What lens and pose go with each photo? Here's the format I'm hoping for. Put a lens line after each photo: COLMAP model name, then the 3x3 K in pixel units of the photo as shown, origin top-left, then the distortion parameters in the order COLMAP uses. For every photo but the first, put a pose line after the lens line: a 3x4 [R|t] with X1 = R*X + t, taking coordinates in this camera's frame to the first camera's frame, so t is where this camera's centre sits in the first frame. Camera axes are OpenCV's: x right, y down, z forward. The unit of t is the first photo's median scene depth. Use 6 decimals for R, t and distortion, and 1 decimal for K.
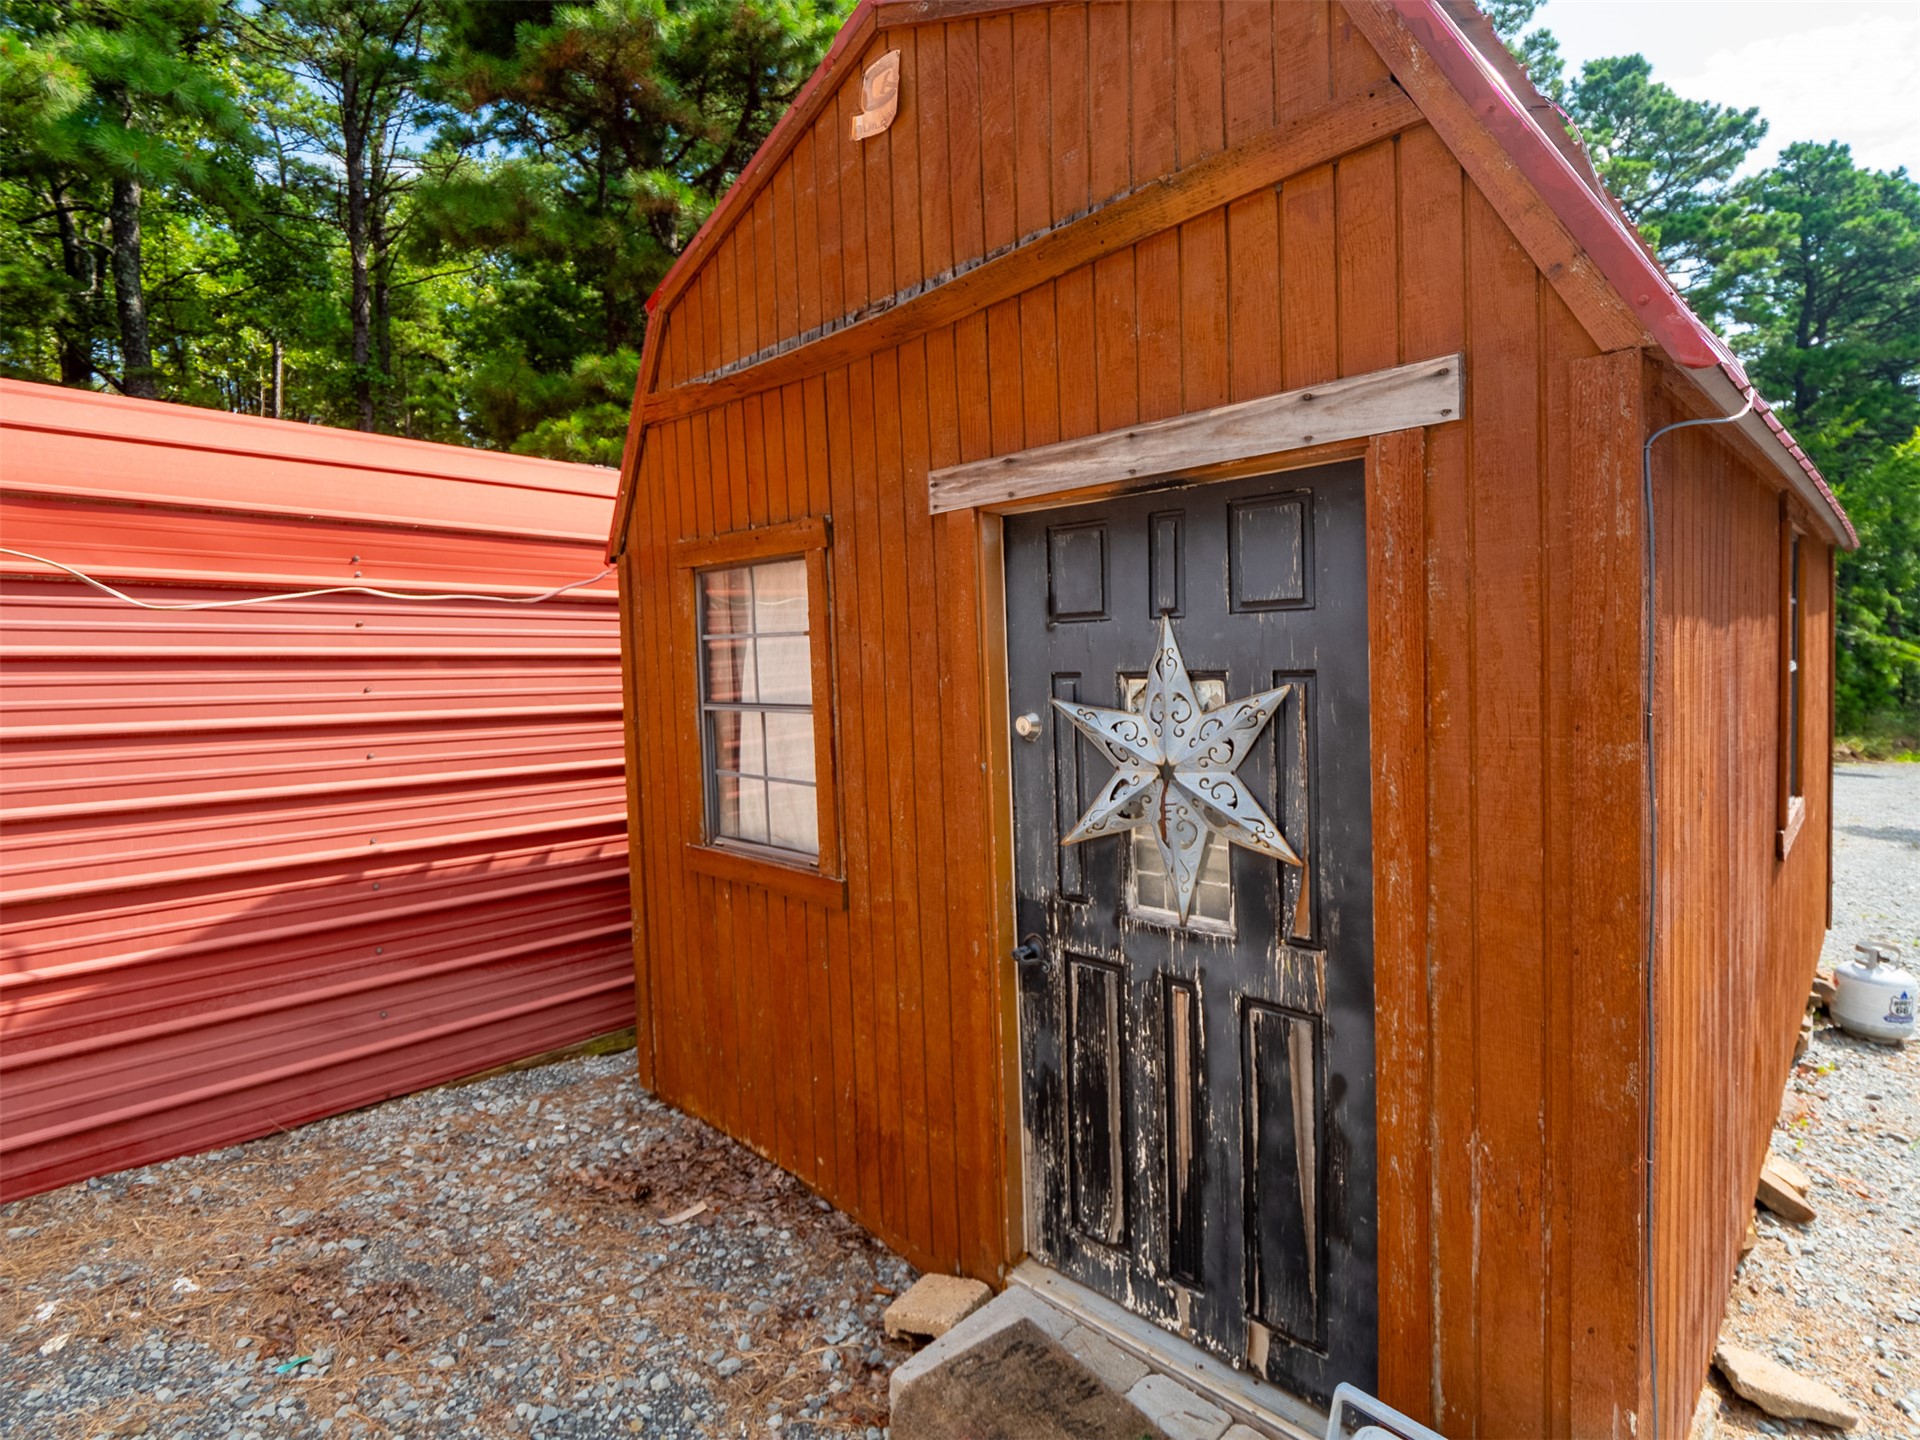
lens RADIAL K [[958.5, 0, 979.0], [0, 958.5, 709.4], [0, 0, 1]] dist [-0.012294, -0.000283]
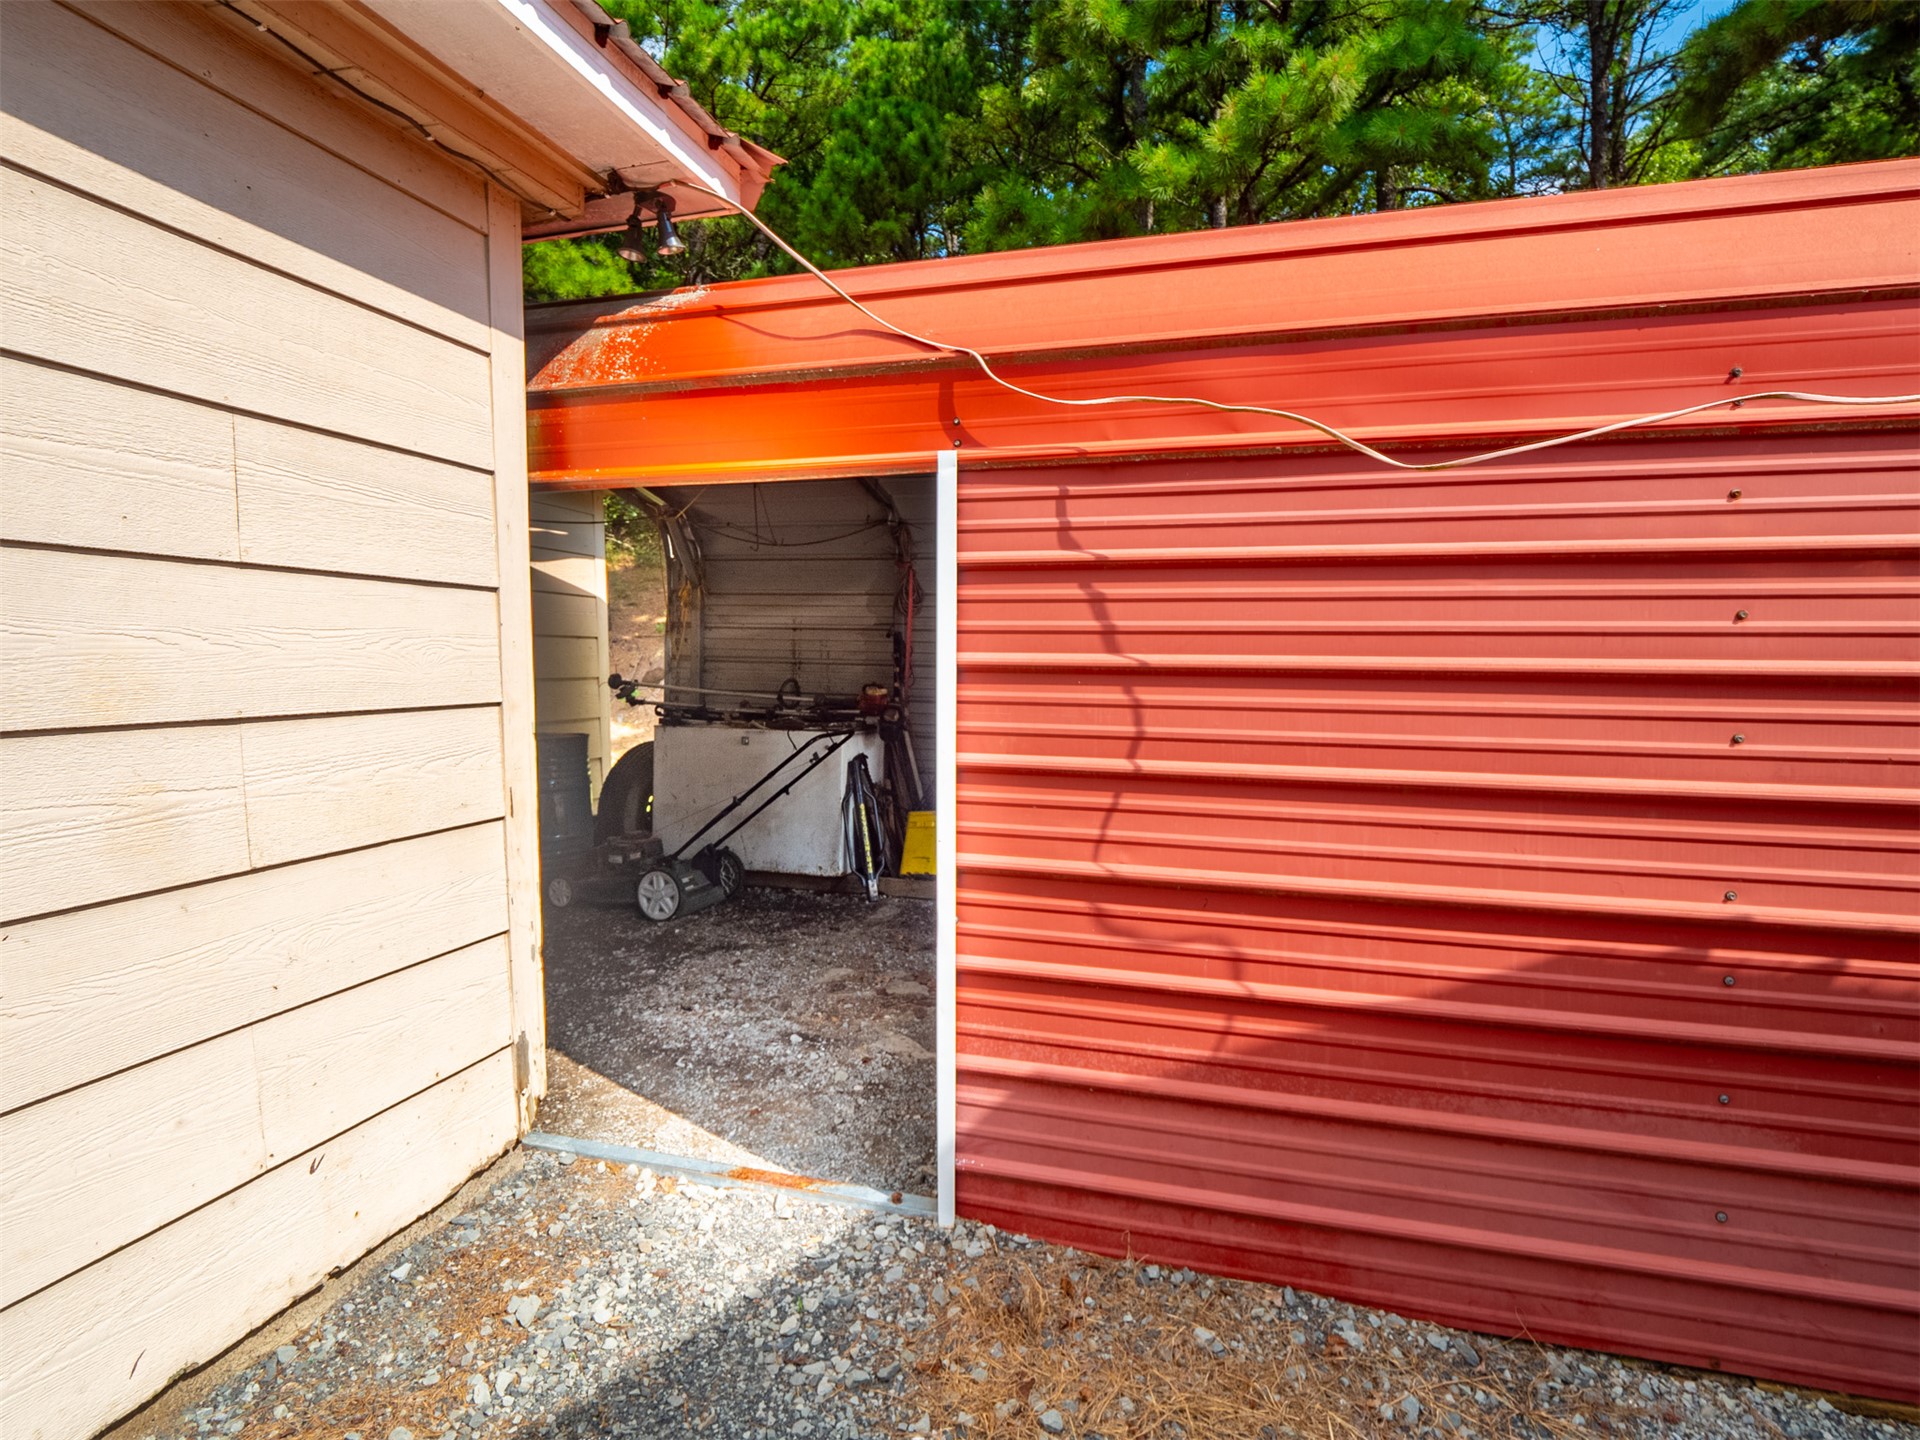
lens RADIAL K [[958.5, 0, 972.7], [0, 958.5, 716.2], [0, 0, 1]] dist [-0.012294, -0.000283]
pose [[0.440103, 0.063126, -0.895726, -0.356107], [-0.046692, 0.997785, 0.047376, 0.031957], [0.896732, 0.020973, 0.442076, 0.383505]]
